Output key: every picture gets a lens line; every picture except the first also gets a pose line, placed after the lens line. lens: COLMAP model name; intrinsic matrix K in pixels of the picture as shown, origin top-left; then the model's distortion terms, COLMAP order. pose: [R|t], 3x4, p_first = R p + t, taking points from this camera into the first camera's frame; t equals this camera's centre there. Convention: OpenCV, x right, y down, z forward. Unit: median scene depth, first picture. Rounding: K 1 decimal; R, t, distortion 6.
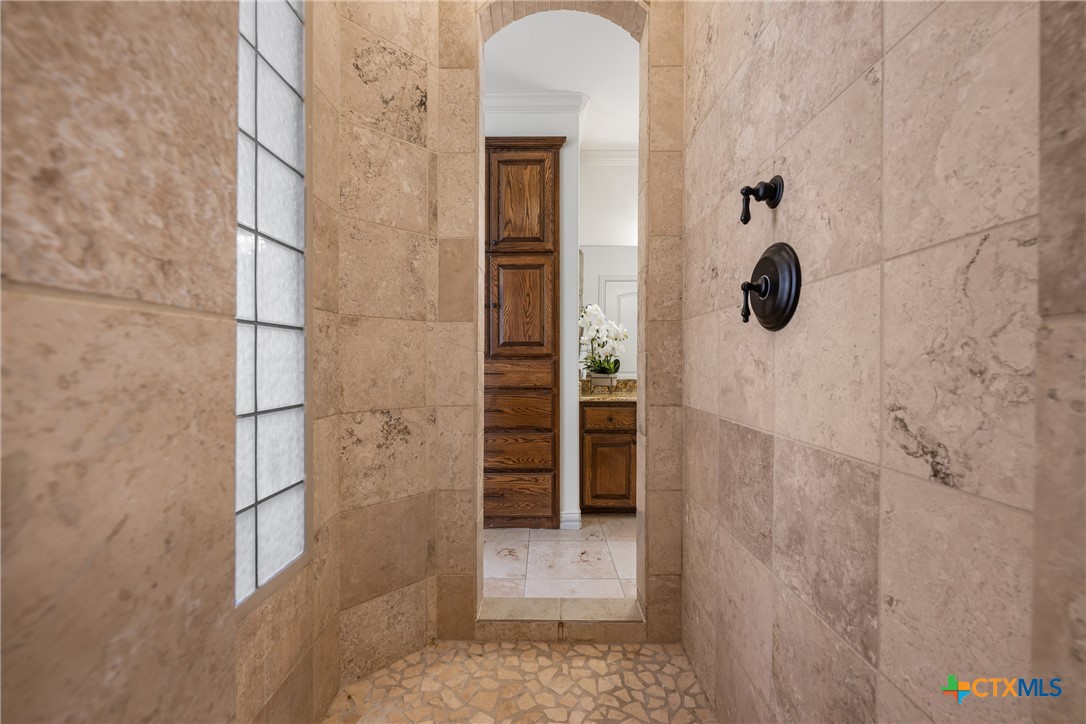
lens RADIAL K [[444.1, 0, 543.2], [0, 444.1, 363.4], [0, 0, 1]] dist [-0.001760, -0.000382]
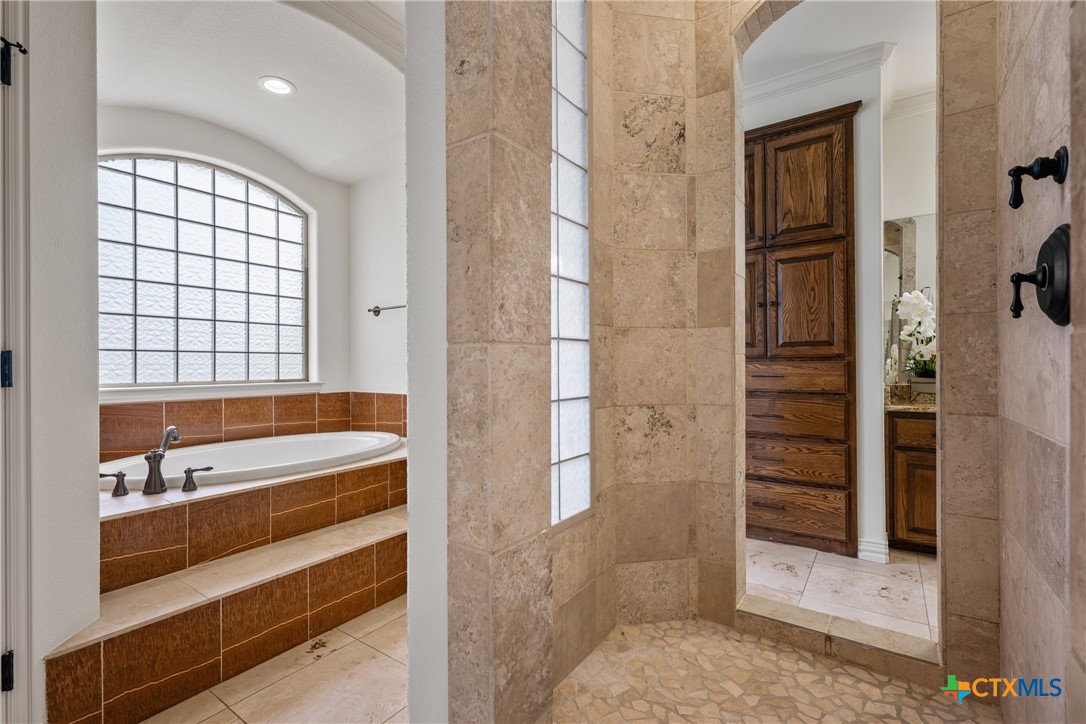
lens RADIAL K [[493.8, 0, 543.0], [0, 493.8, 362.0], [0, 0, 1]] dist [0.000790, 0.000228]
pose [[0.821713, -0.010003, -0.569814, 0.149661], [0.005282, 0.999937, -0.009937, 0.000980], [0.569877, 0.005156, 0.821714, -0.230535]]
